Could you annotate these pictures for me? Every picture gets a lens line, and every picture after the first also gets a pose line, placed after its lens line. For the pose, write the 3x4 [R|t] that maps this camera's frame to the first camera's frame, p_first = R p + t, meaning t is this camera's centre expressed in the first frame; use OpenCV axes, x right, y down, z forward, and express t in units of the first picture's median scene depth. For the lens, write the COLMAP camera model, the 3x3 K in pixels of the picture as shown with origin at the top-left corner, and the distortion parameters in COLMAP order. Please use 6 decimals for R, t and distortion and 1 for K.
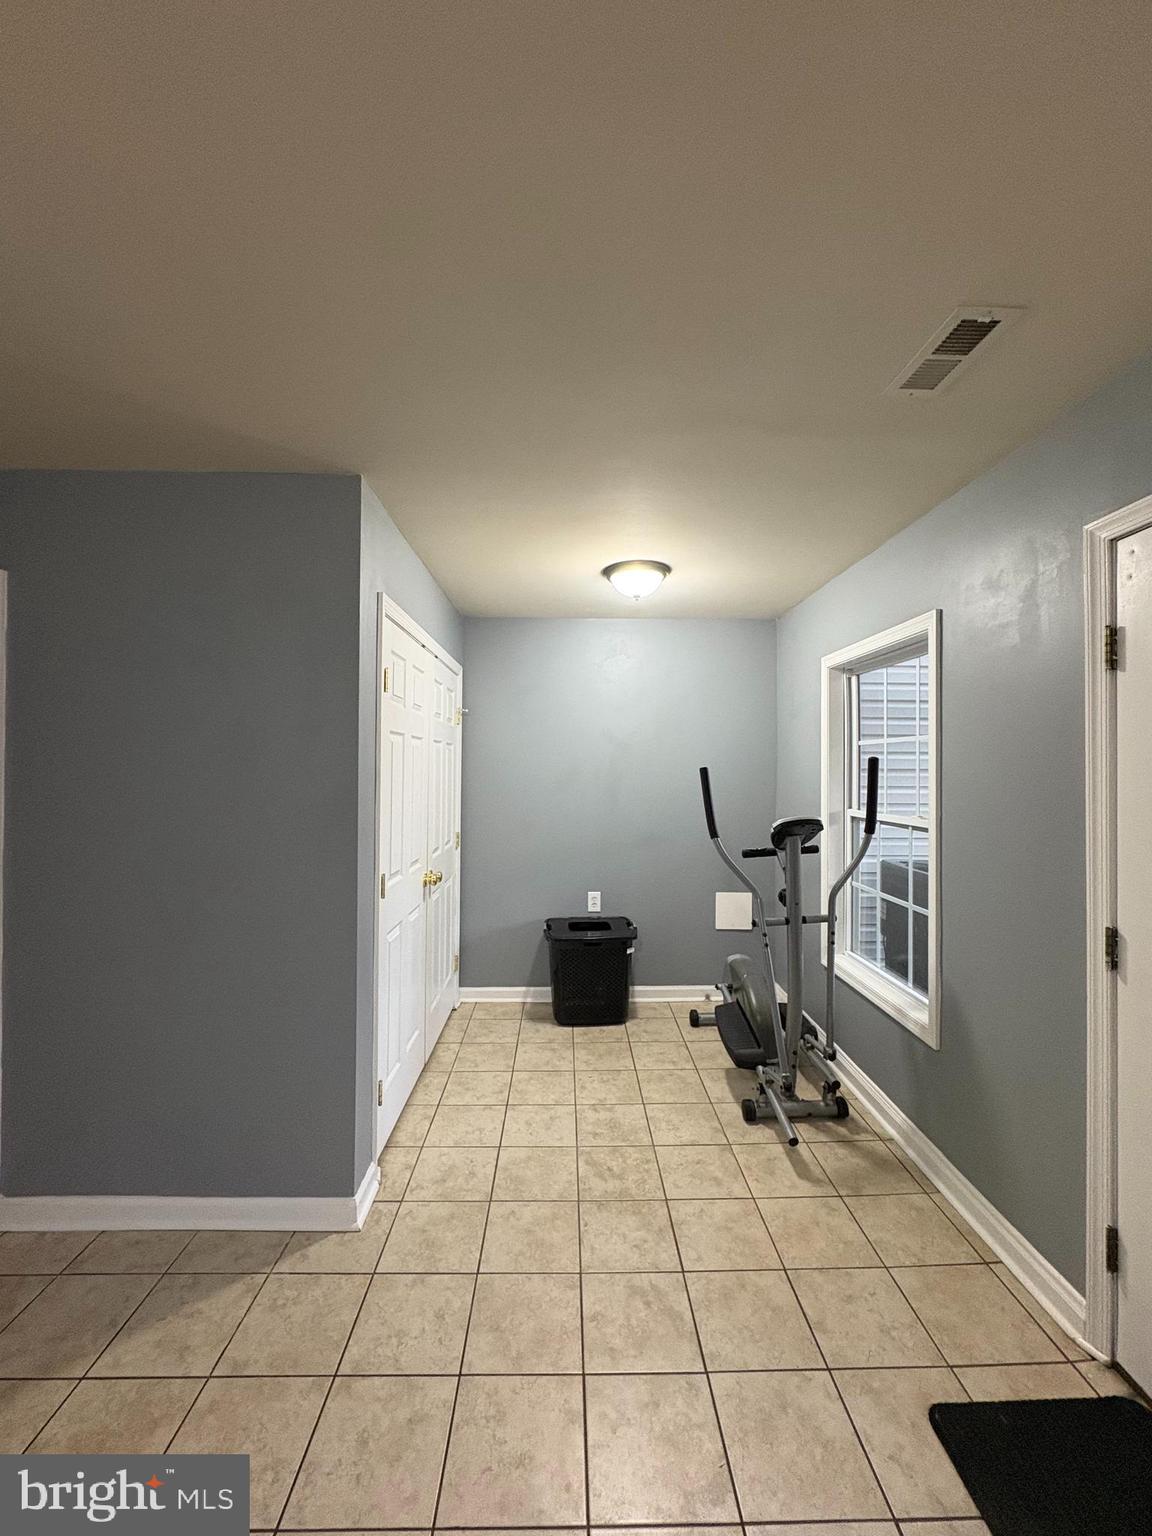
lens RADIAL K [[607.9, 0, 570.7], [0, 607.9, 766.7], [0, 0, 1]] dist [0.000390, 0.000184]
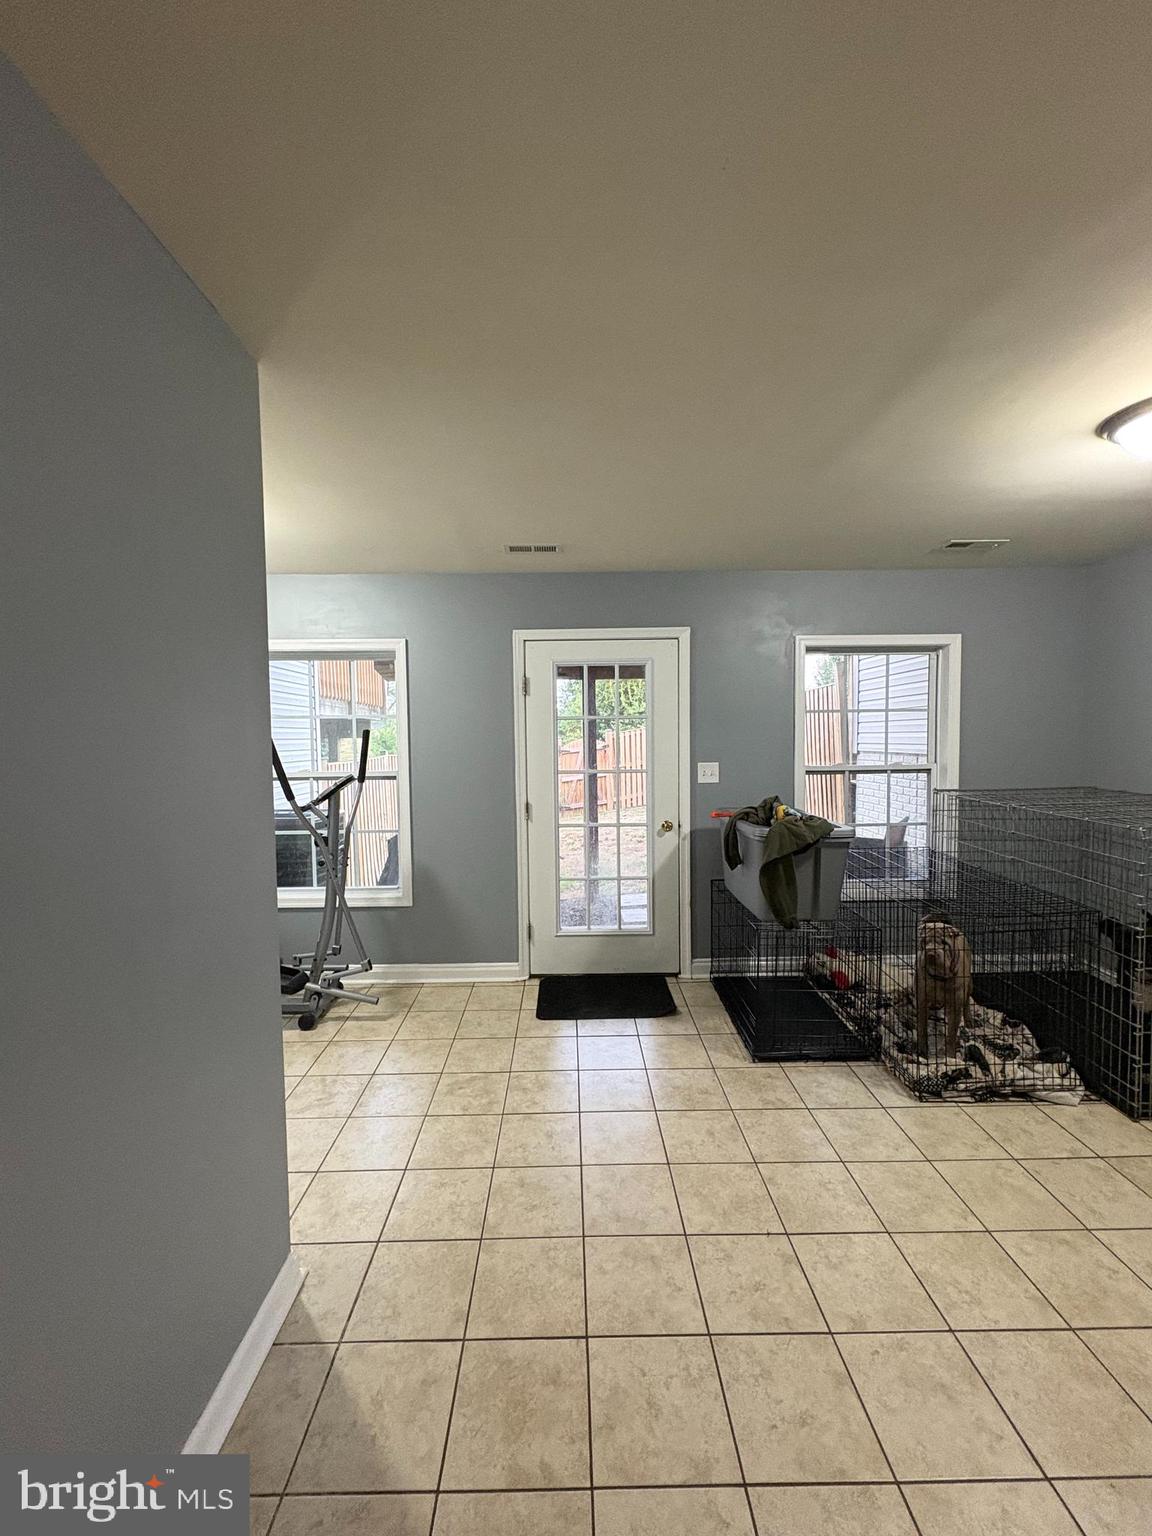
lens RADIAL K [[607.9, 0, 574.5], [0, 607.9, 766.8], [0, 0, 1]] dist [0.000390, 0.000184]
pose [[0.006303, -0.048413, 0.998807, -0.931781], [0.006385, 0.998809, 0.048373, 0.005642], [-0.999960, 0.006072, 0.006605, 0.482978]]
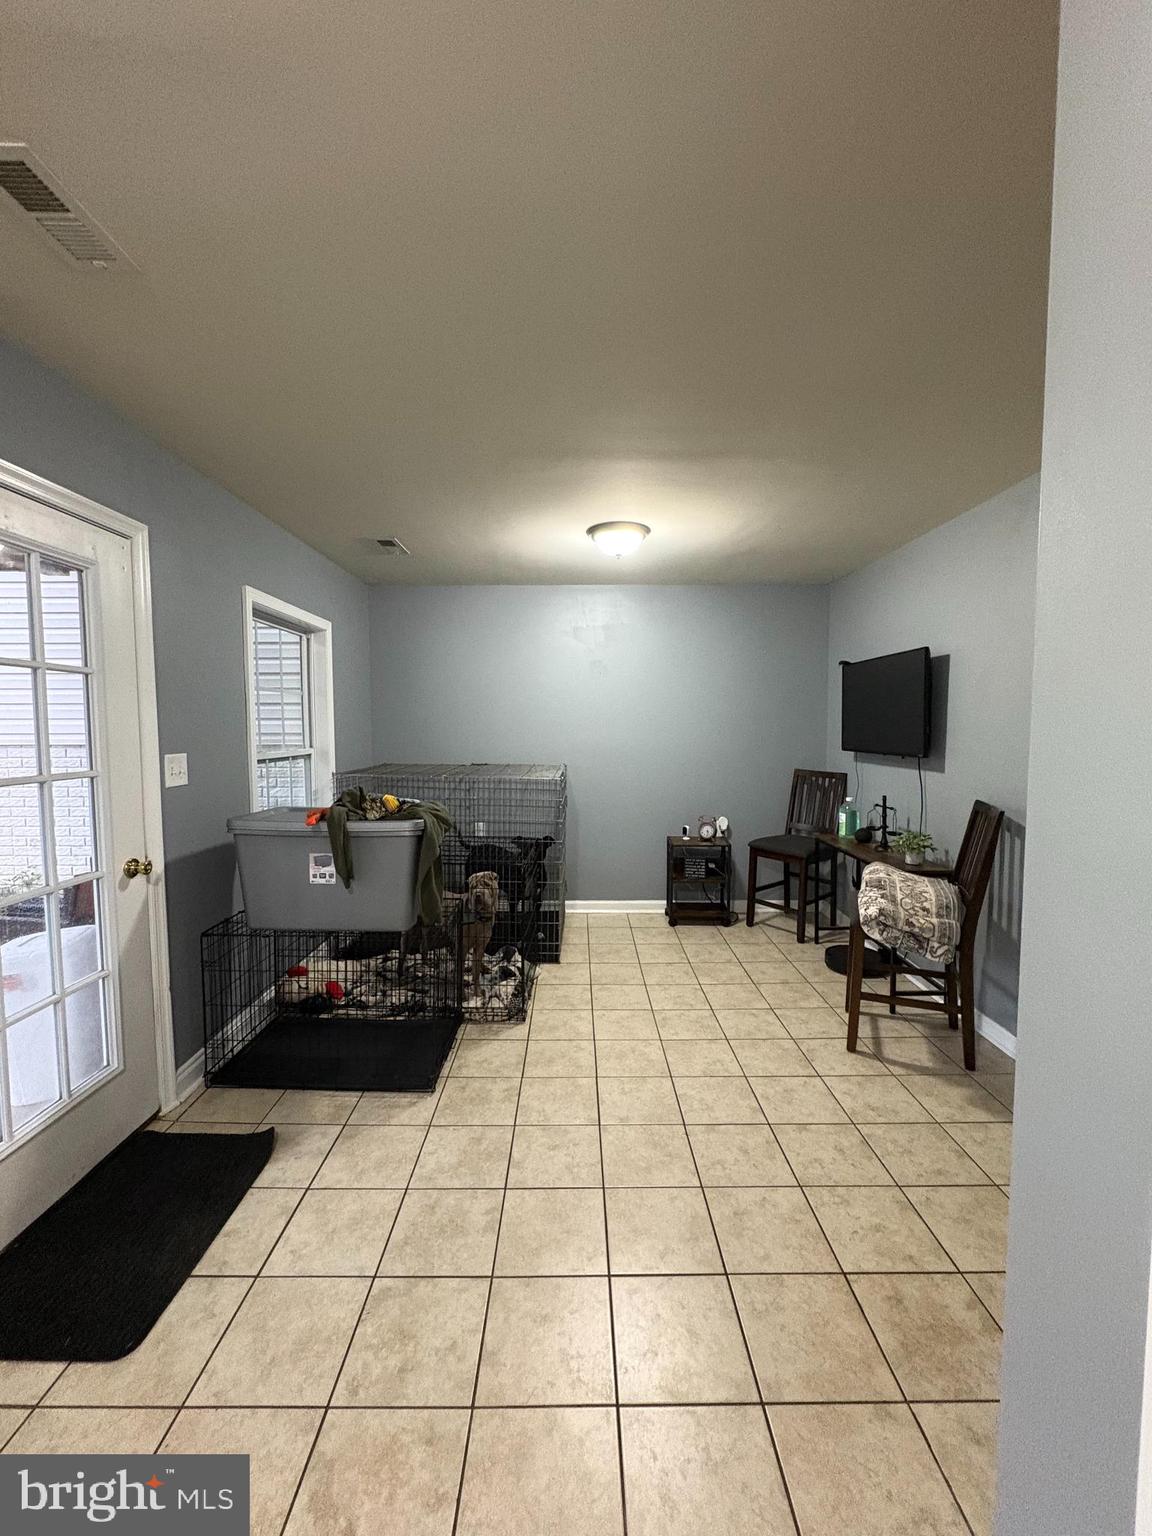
lens RADIAL K [[607.9, 0, 573.3], [0, 607.9, 765.5], [0, 0, 1]] dist [0.000390, 0.000184]
pose [[-0.999920, -0.005794, 0.011274, -0.075536], [-0.005181, 0.998544, 0.053687, 0.034152], [-0.011569, 0.053624, -0.998494, 1.092420]]
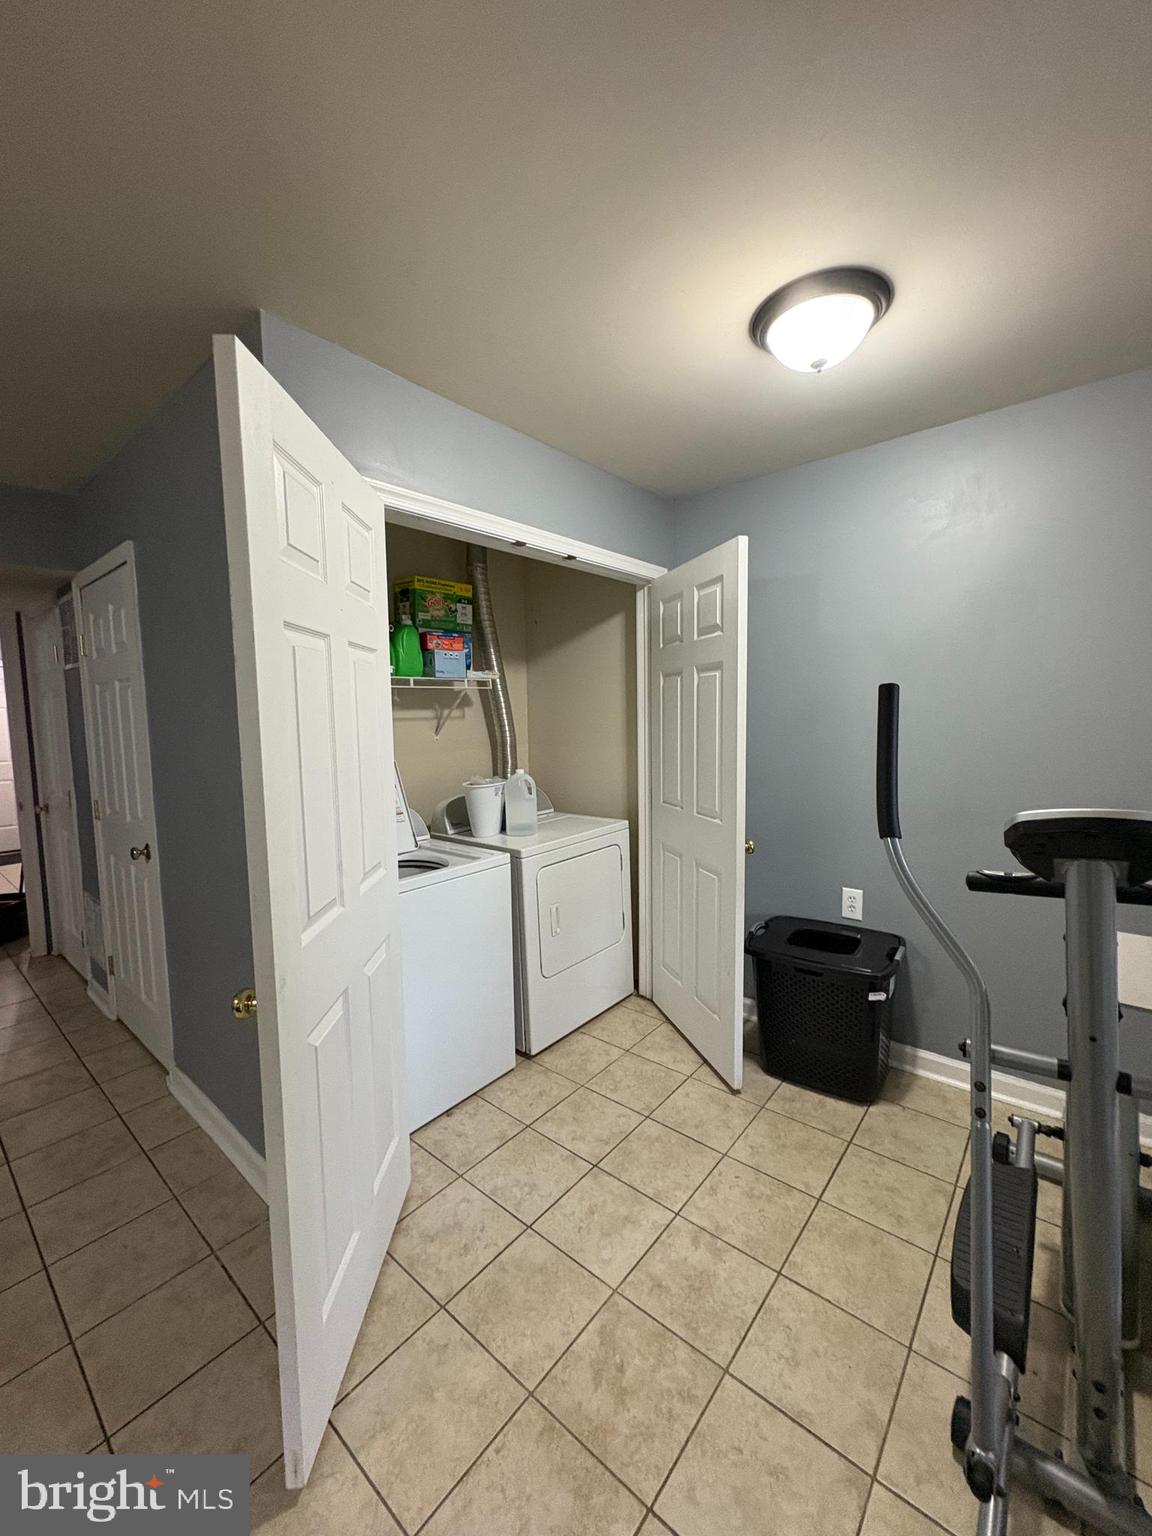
lens RADIAL K [[607.9, 0, 583.5], [0, 607.9, 763.6], [0, 0, 1]] dist [0.000390, 0.000184]
pose [[0.761192, 0.035720, -0.647543, 0.370378], [0.024815, 0.996147, 0.084121, 0.017642], [0.648052, -0.080100, 0.757372, 0.526047]]
